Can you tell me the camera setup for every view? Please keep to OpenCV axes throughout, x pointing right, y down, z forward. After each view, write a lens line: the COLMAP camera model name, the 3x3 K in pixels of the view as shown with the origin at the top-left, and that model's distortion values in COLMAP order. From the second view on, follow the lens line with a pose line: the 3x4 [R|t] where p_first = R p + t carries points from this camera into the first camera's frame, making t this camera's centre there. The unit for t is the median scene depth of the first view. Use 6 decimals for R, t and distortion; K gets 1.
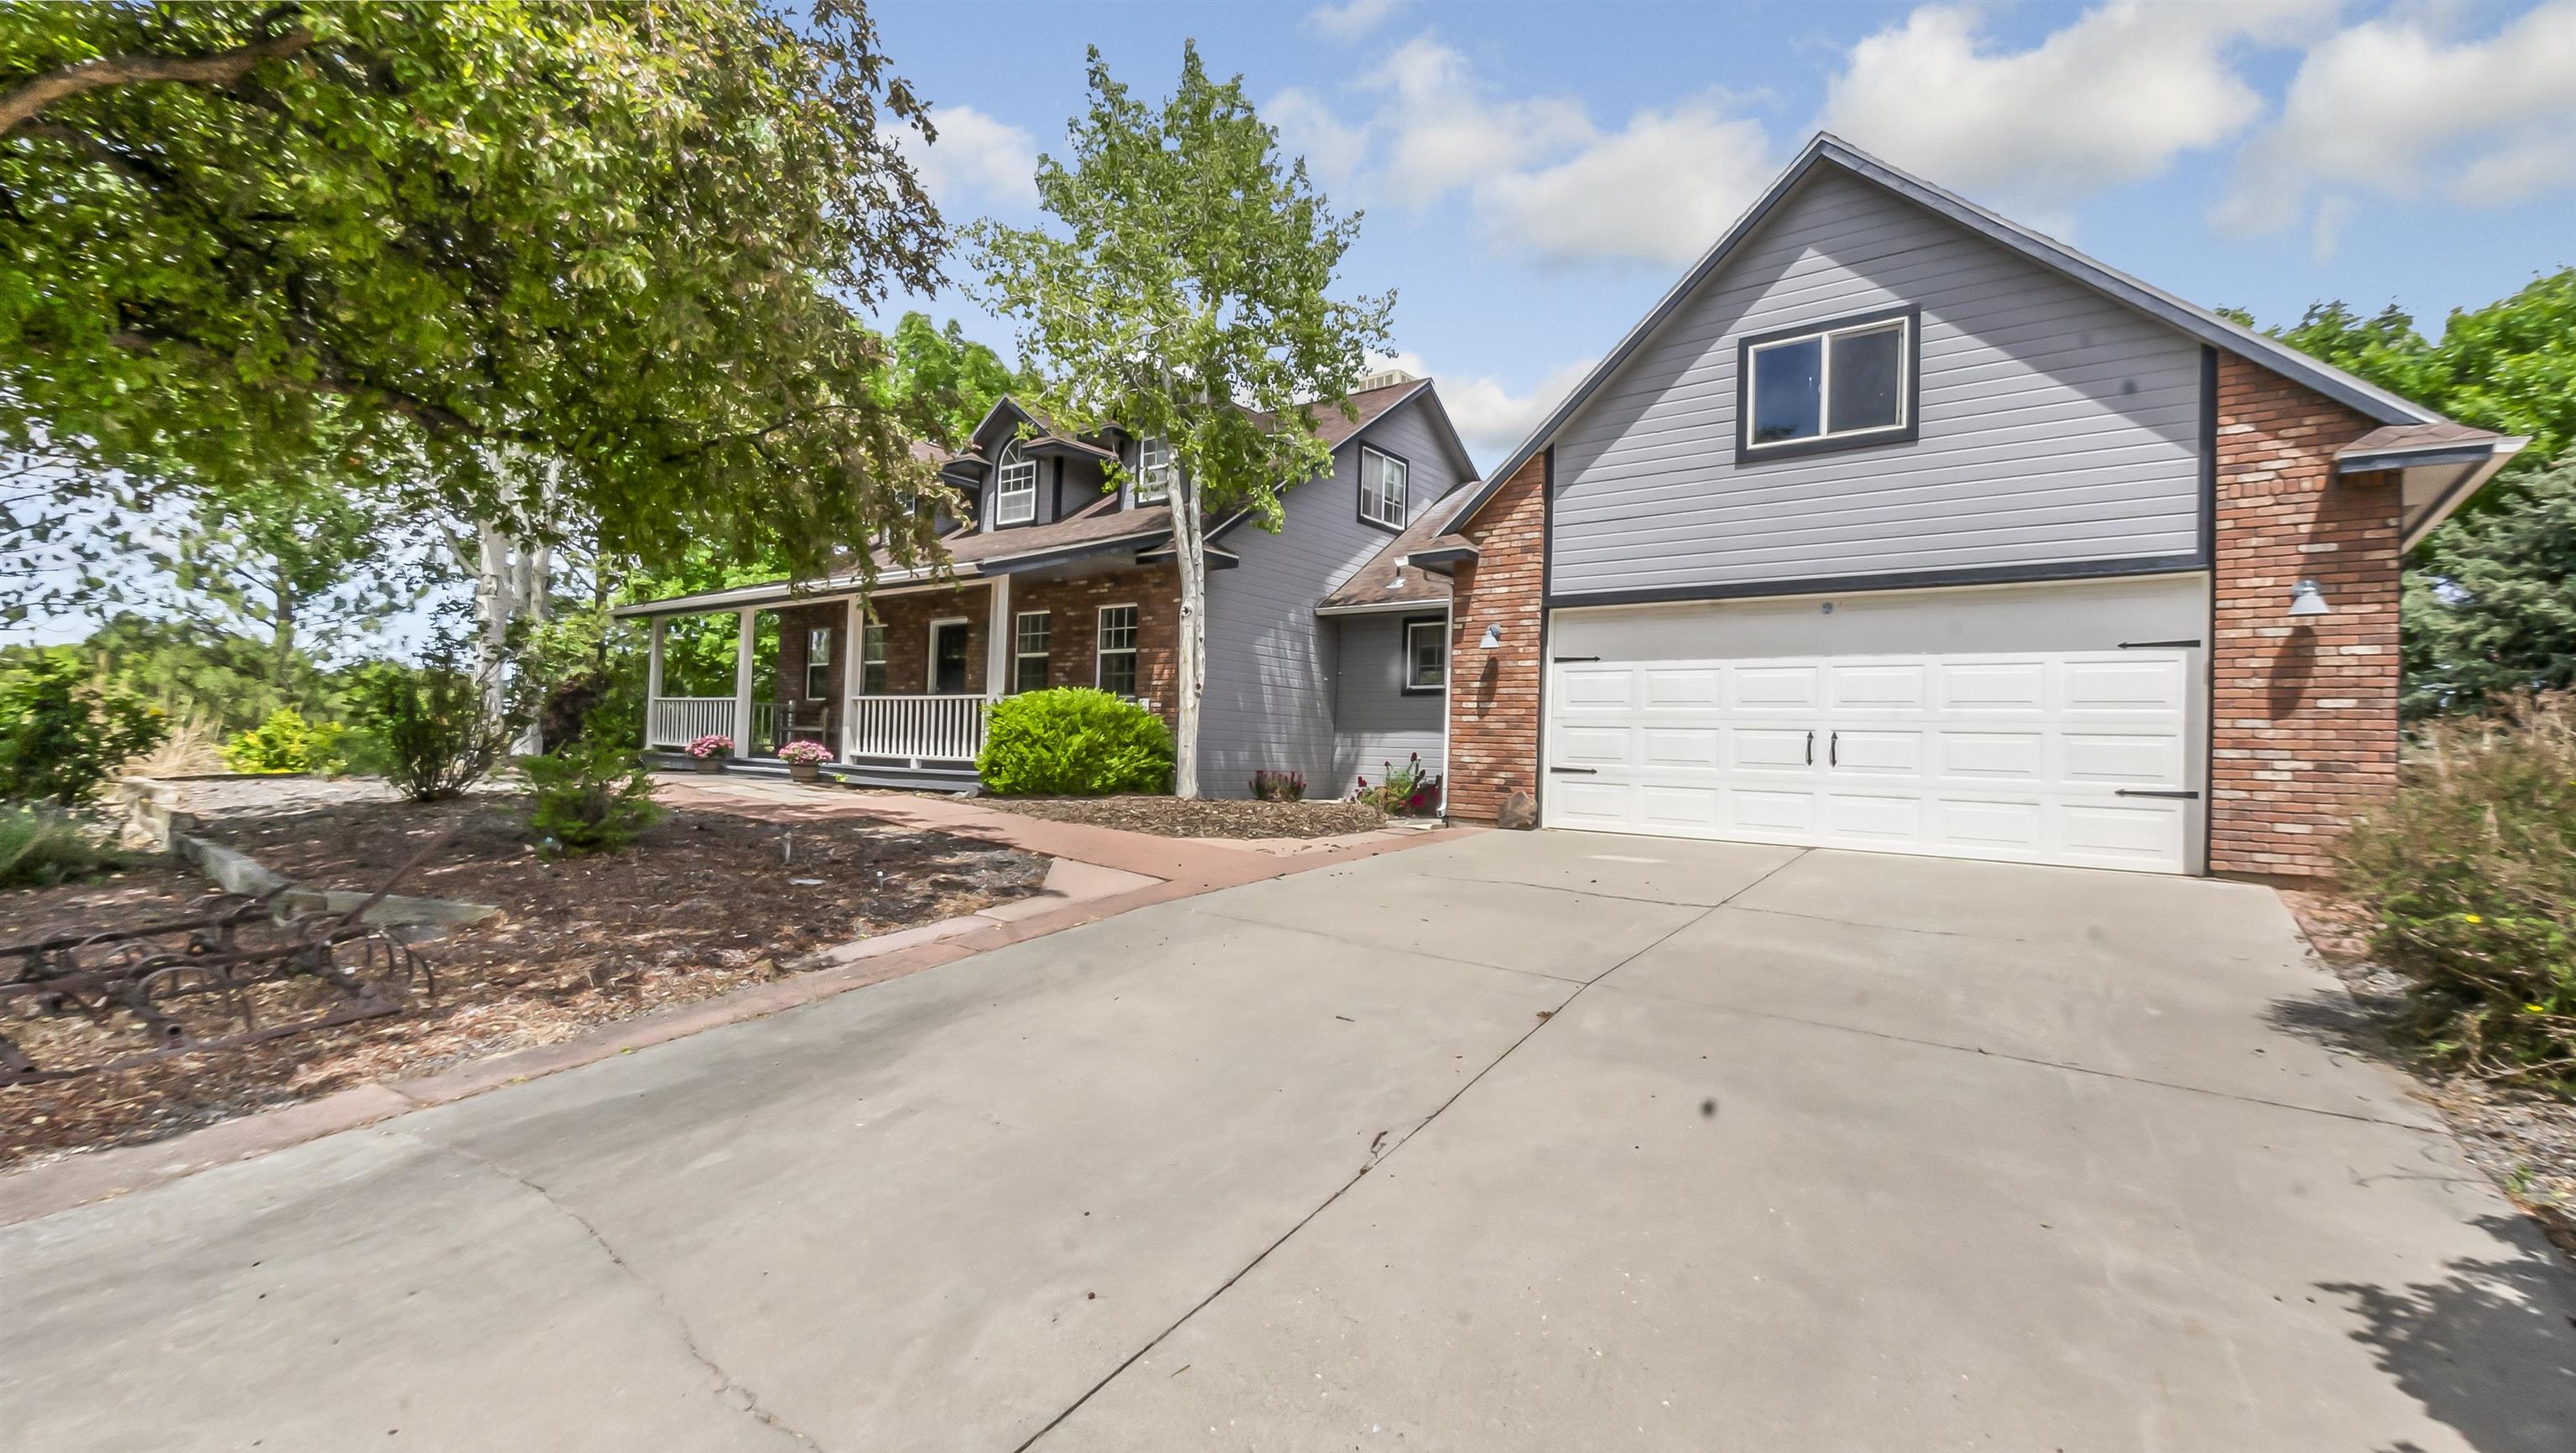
lens RADIAL K [[1133.3, 0, 1255.9], [0, 1133.3, 727.5], [0, 0, 1]] dist [-0.004245, -0.000589]
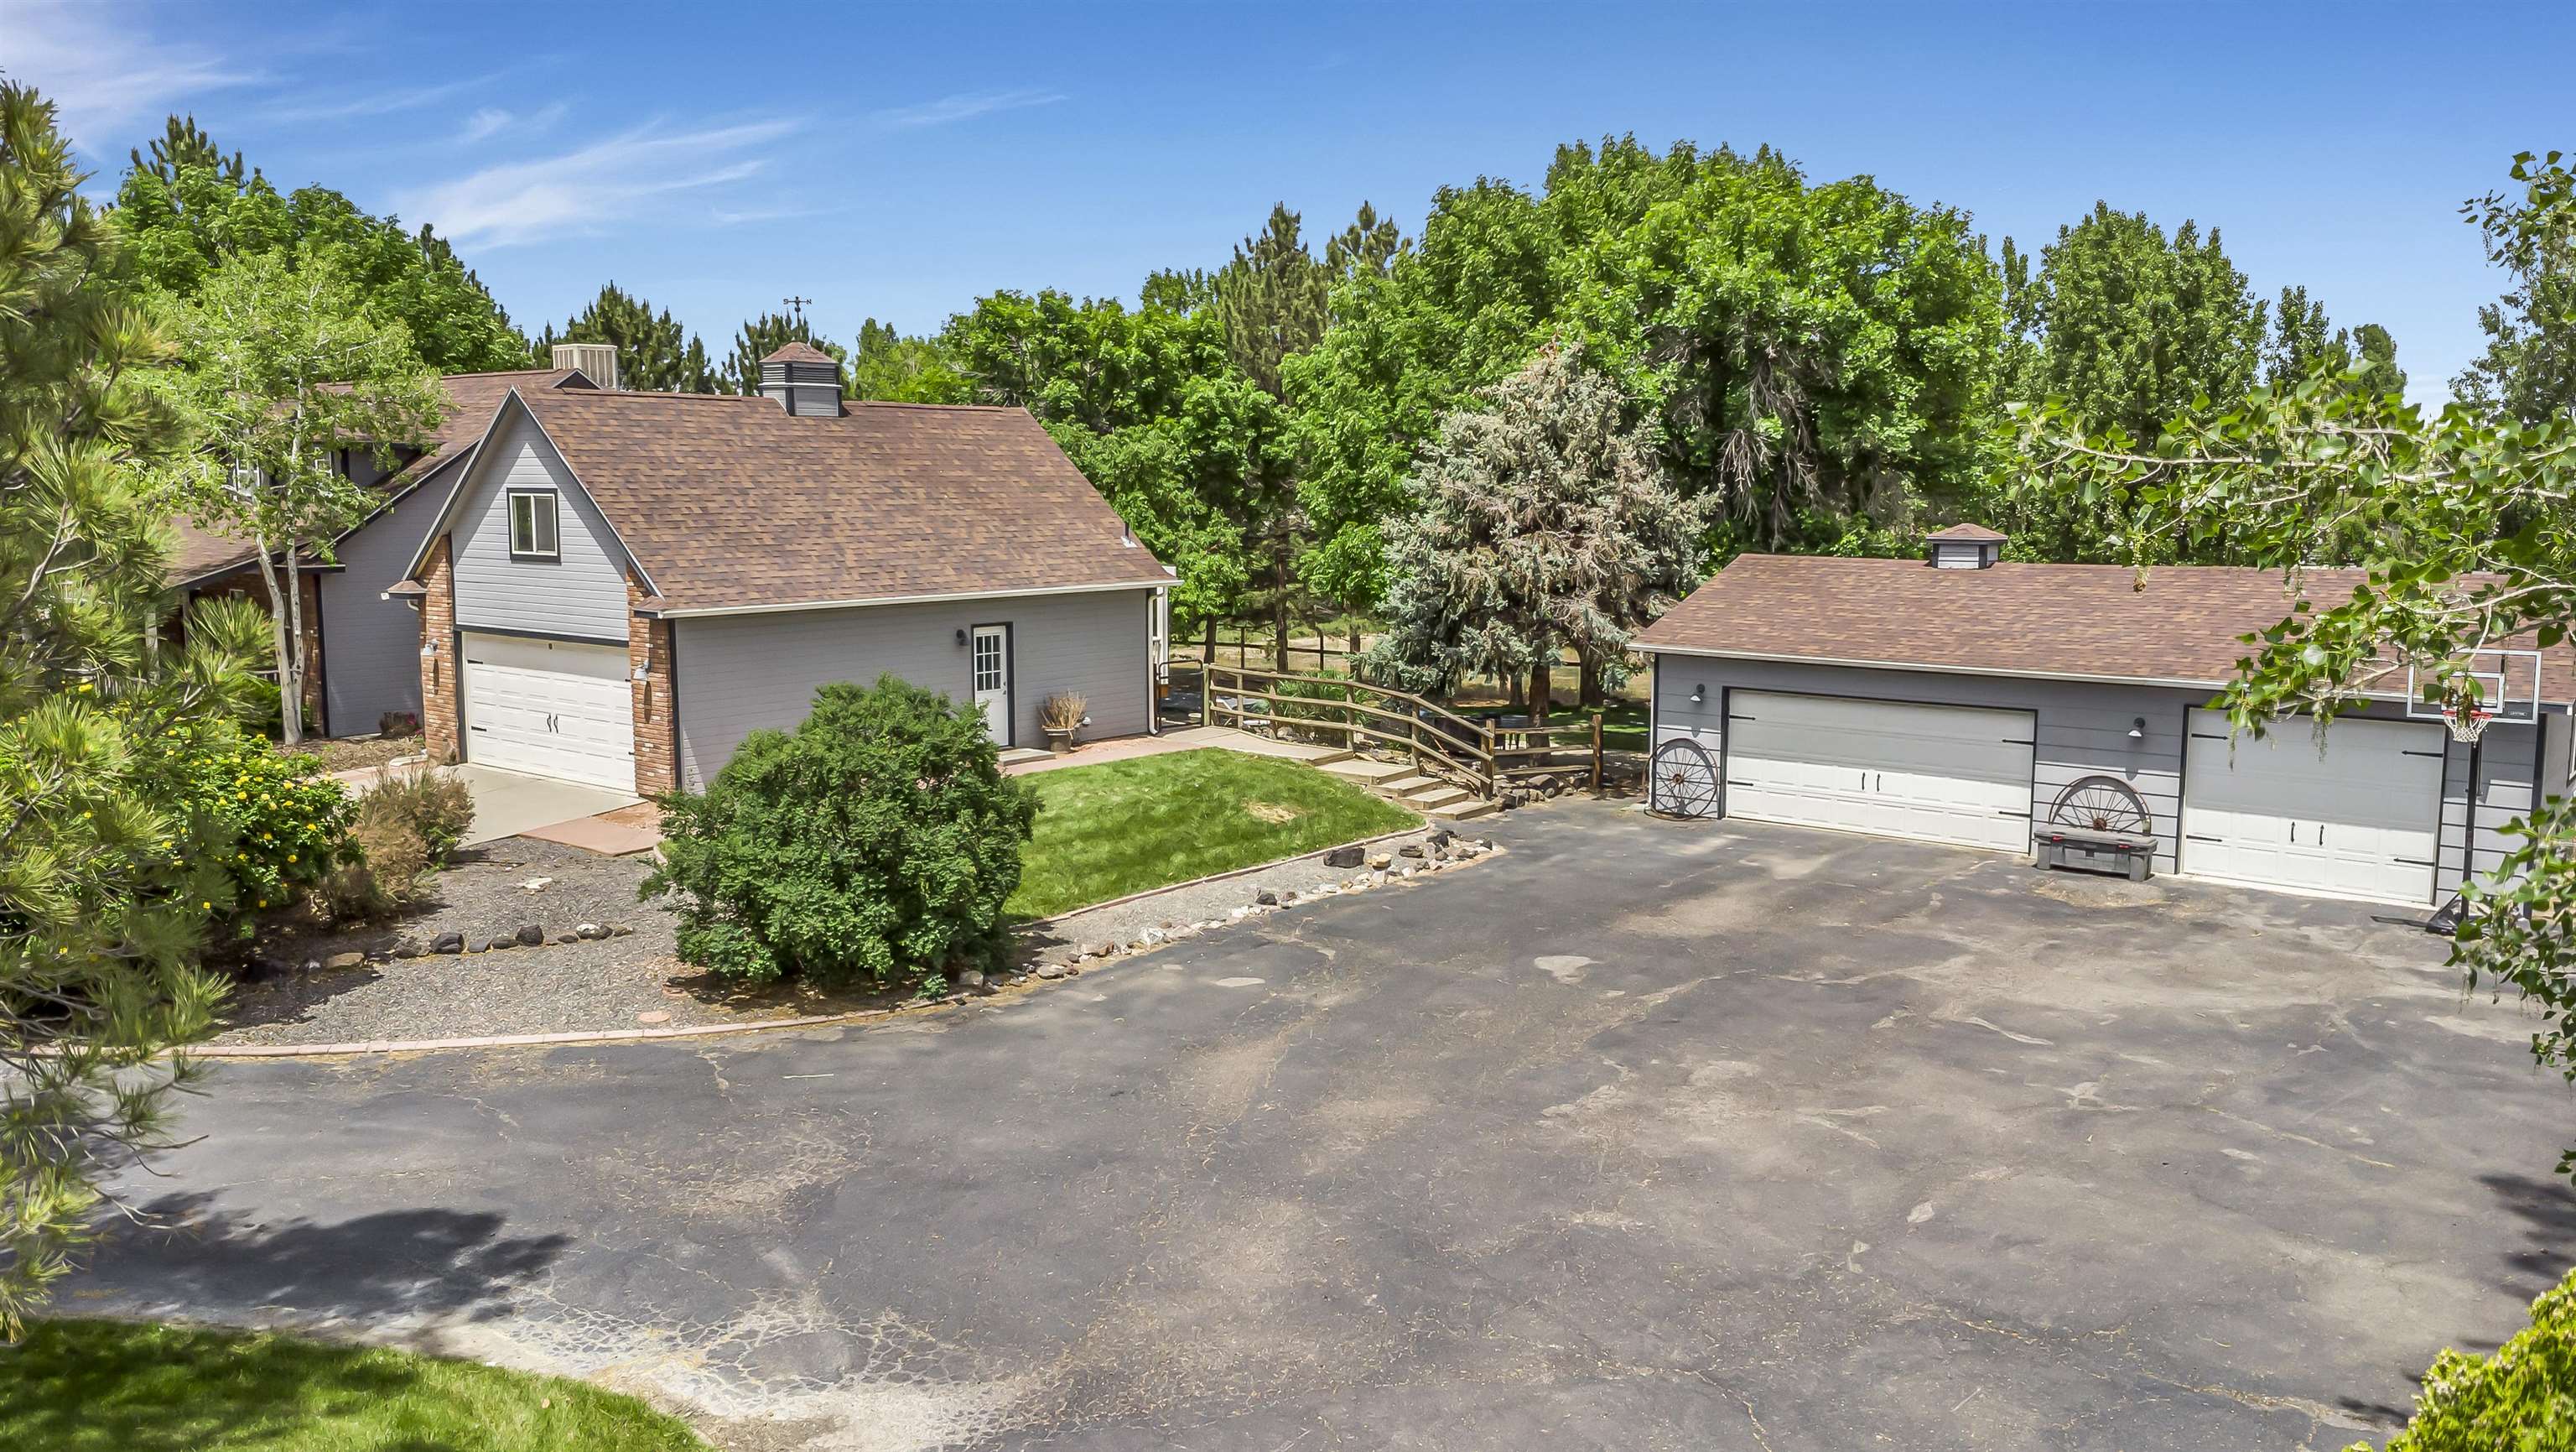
lens RADIAL K [[1919.0, 0, 1288.0], [0, 1919.0, 726.0], [0, 0, 1]] dist [0.021639, -0.005564]
pose [[0.998906, -0.042202, 0.020133, 1.400122], [0.038737, 0.988056, 0.149149, -0.339373], [-0.026186, -0.148206, 0.988610, -1.825222]]
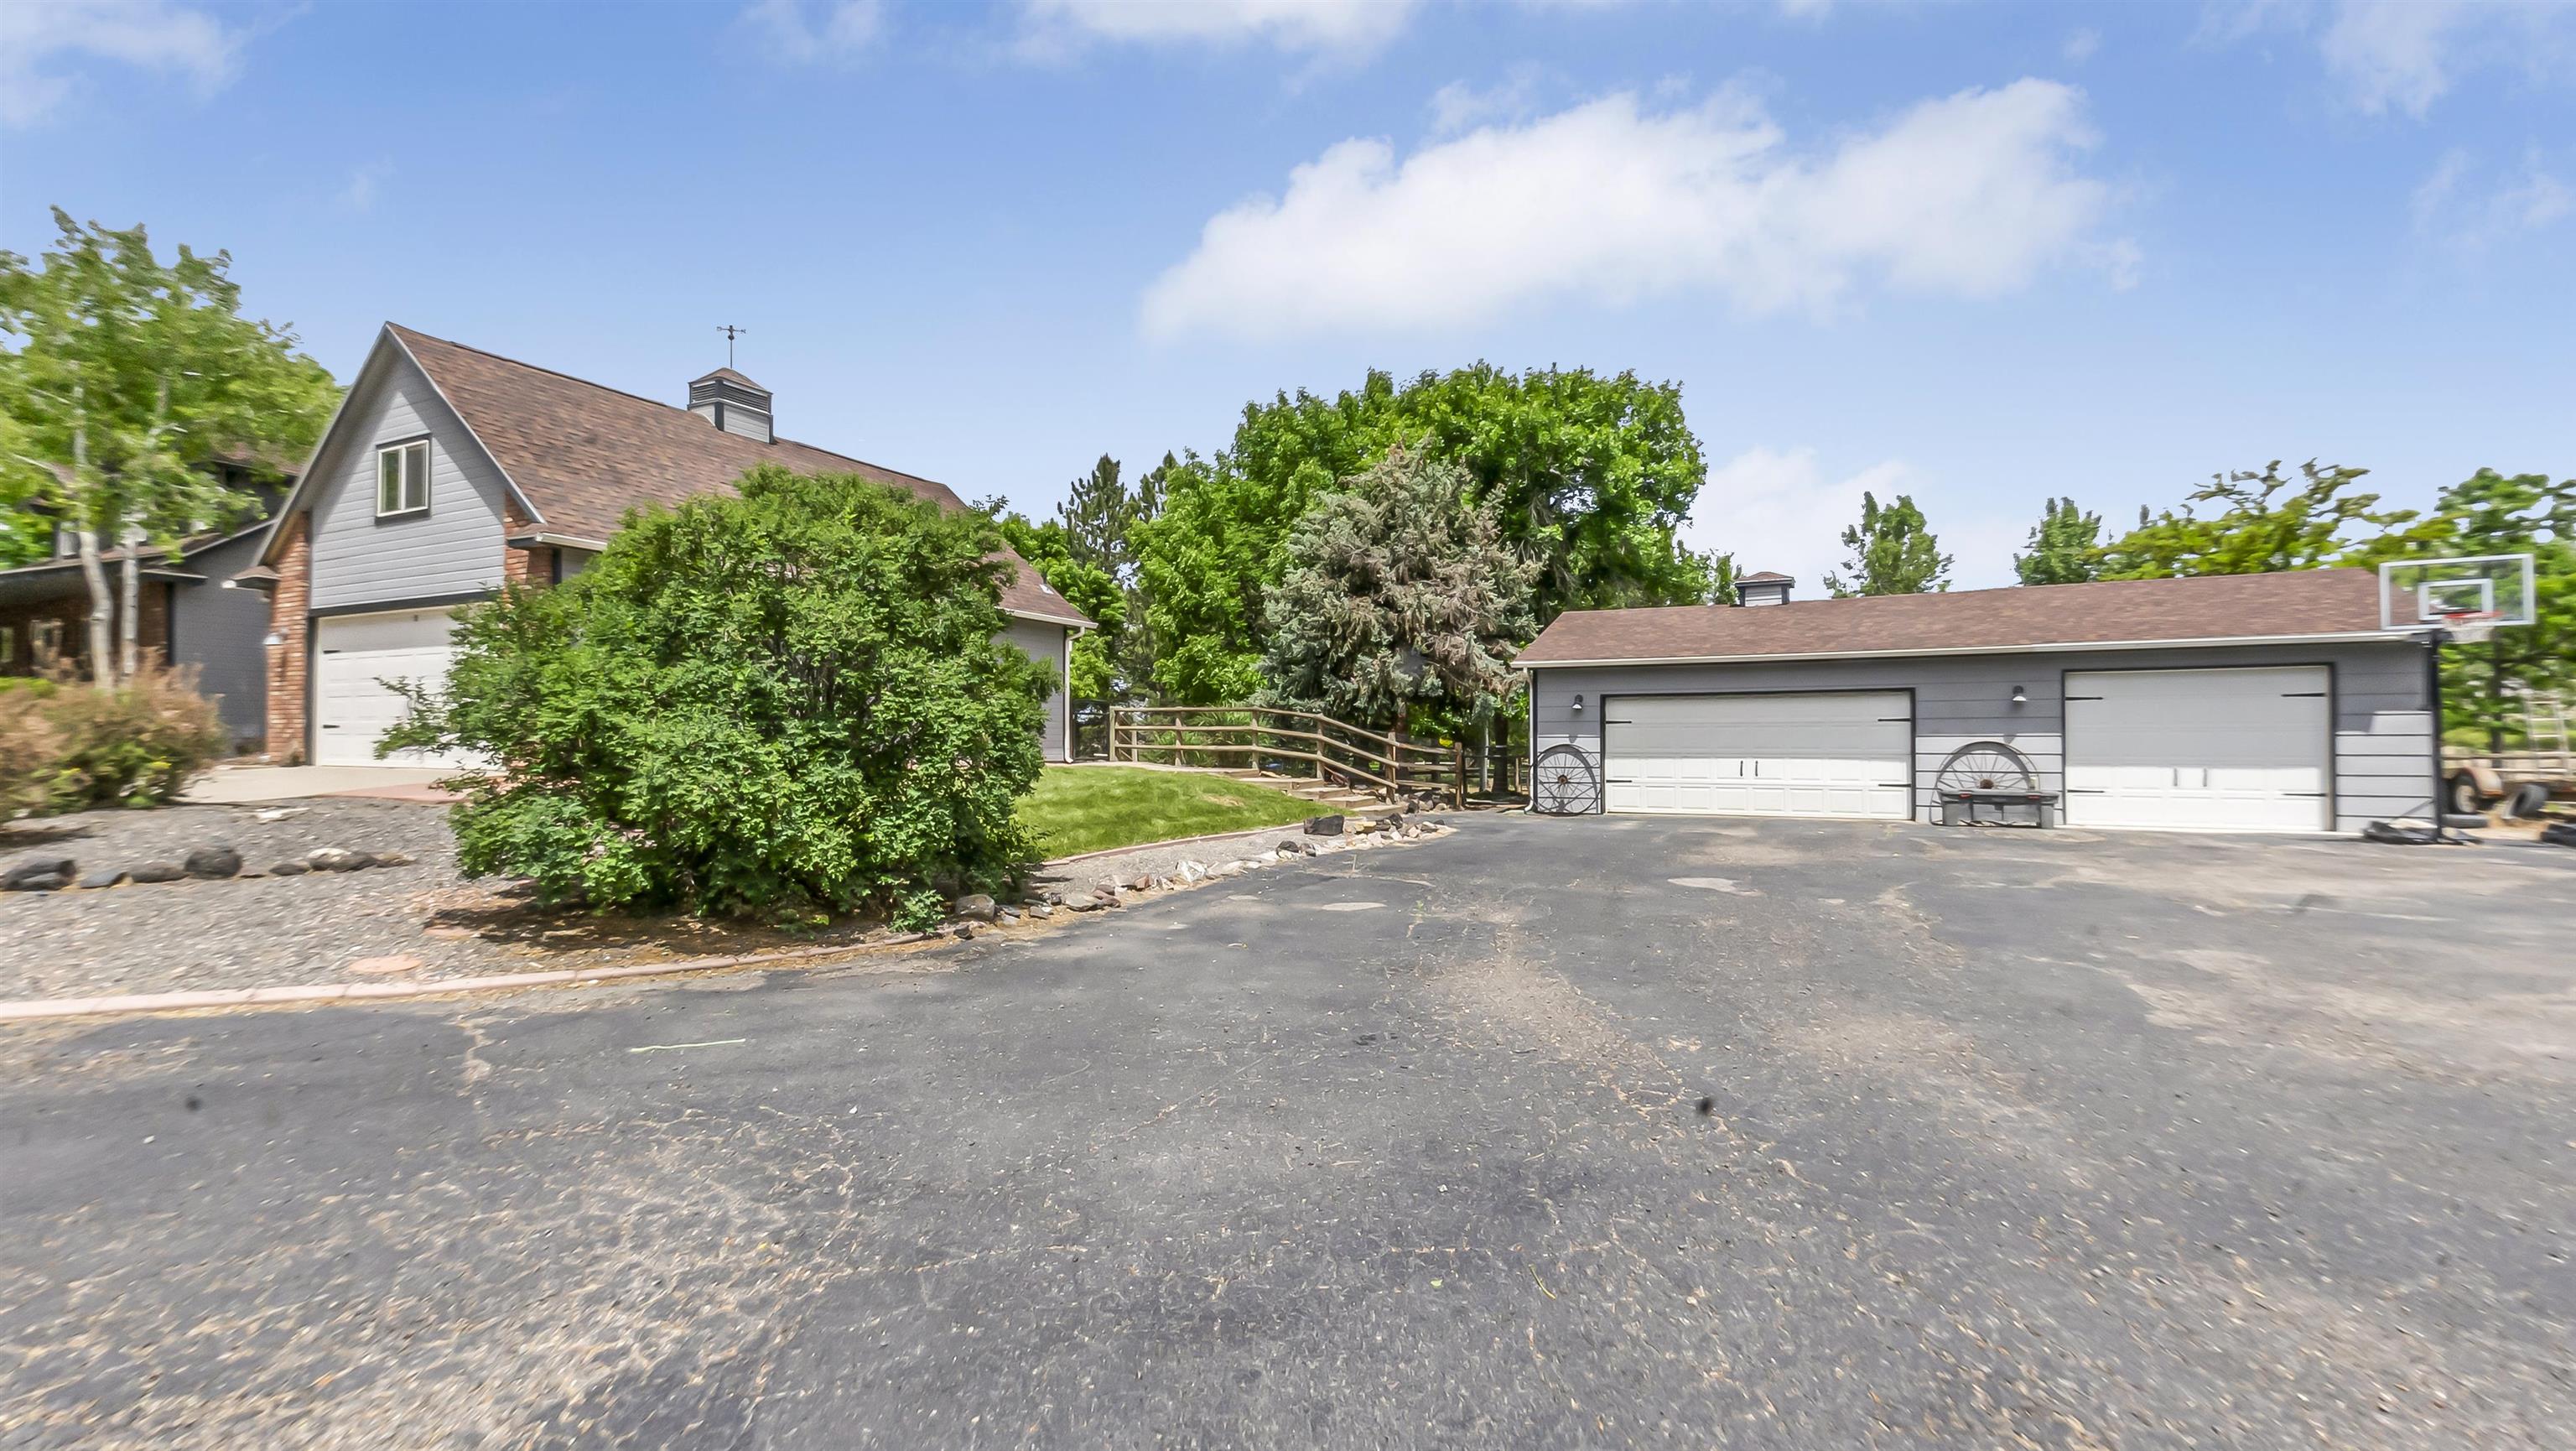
lens RADIAL K [[1134.1, 0, 1293.8], [0, 1134.1, 733.7], [0, 0, 1]] dist [-0.008274, -0.000463]
pose [[0.970391, -0.035996, 0.238843, 1.148293], [0.030609, 0.999187, 0.026227, 0.048687], [-0.239593, -0.018140, 0.970704, -0.750638]]
